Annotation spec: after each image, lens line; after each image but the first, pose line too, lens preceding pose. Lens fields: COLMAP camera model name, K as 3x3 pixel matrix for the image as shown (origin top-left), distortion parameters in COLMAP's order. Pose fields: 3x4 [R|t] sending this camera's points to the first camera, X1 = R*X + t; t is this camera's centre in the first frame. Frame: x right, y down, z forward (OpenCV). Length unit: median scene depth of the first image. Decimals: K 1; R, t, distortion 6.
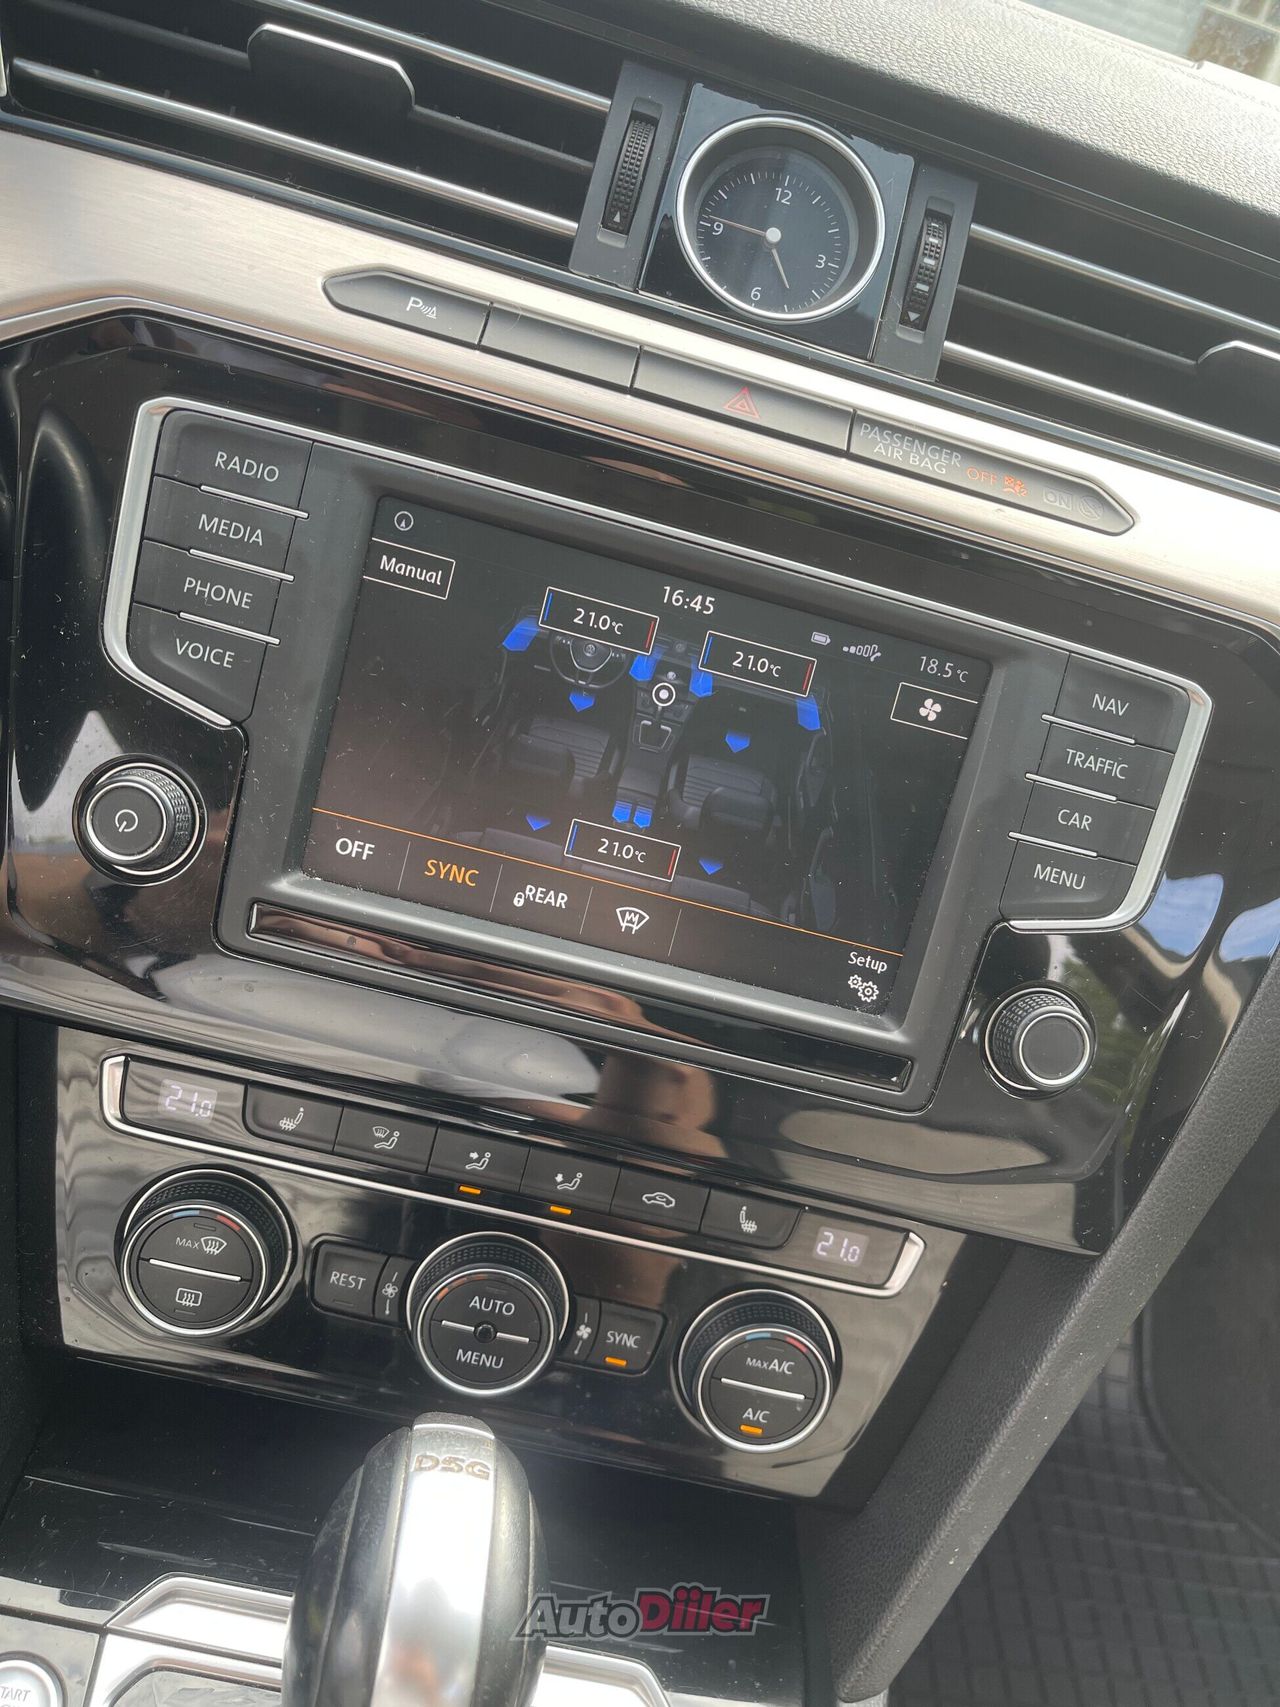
lens RADIAL K [[1340.8, 0, 630.5], [0, 1340.8, 863.5], [0, 0, 1]] dist [0.031375, -0.033582]
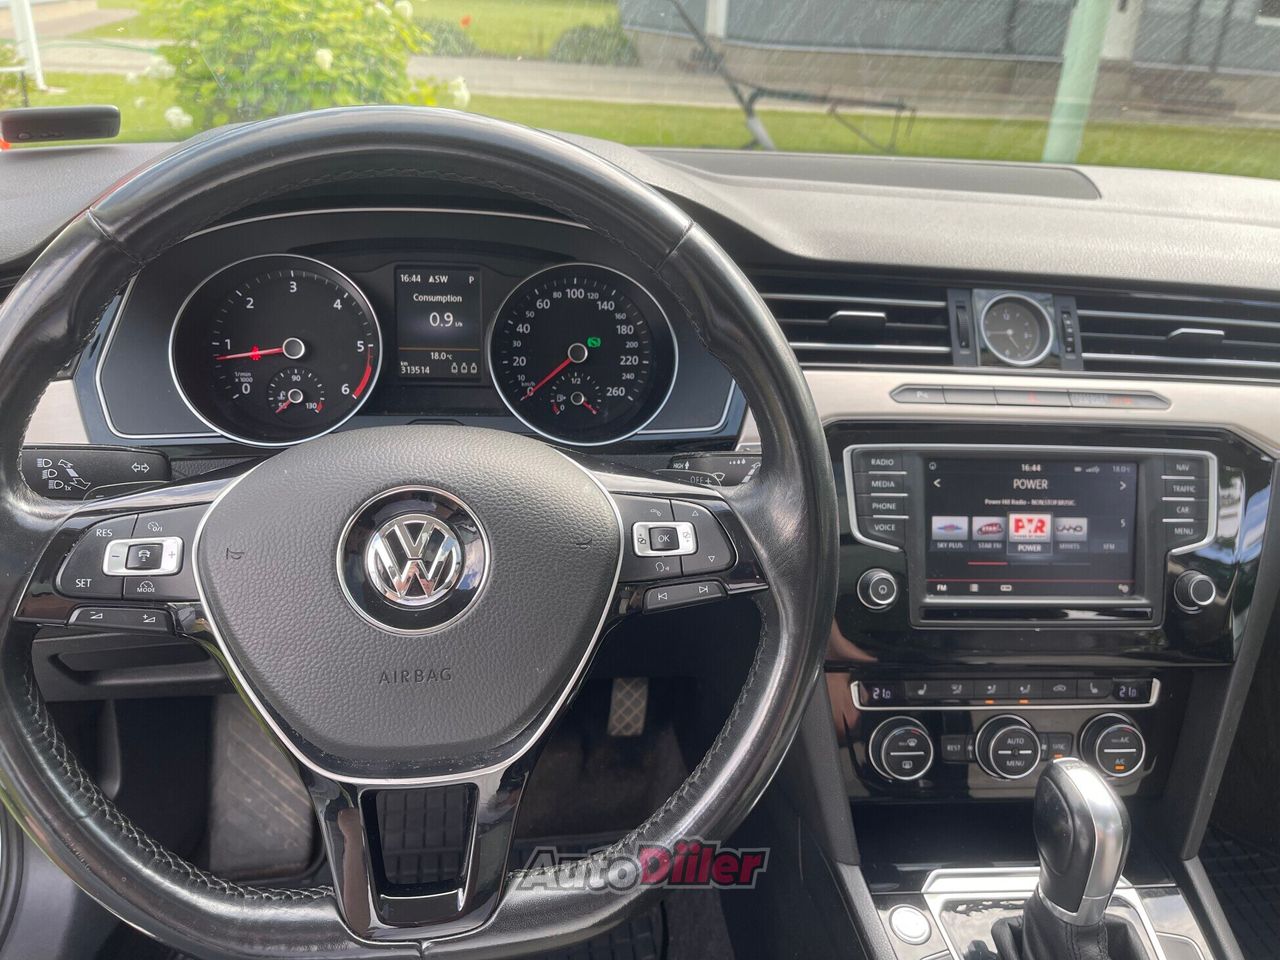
lens RADIAL K [[1005.4, 0, 637.7], [0, 1005.4, 481.9], [0, 0, 1]] dist [0.031375, -0.033582]
pose [[0.970399, -0.238764, 0.036298, -0.816617], [0.241247, 0.965315, -0.099834, -0.149347], [-0.011202, 0.105636, 0.994342, -1.066653]]
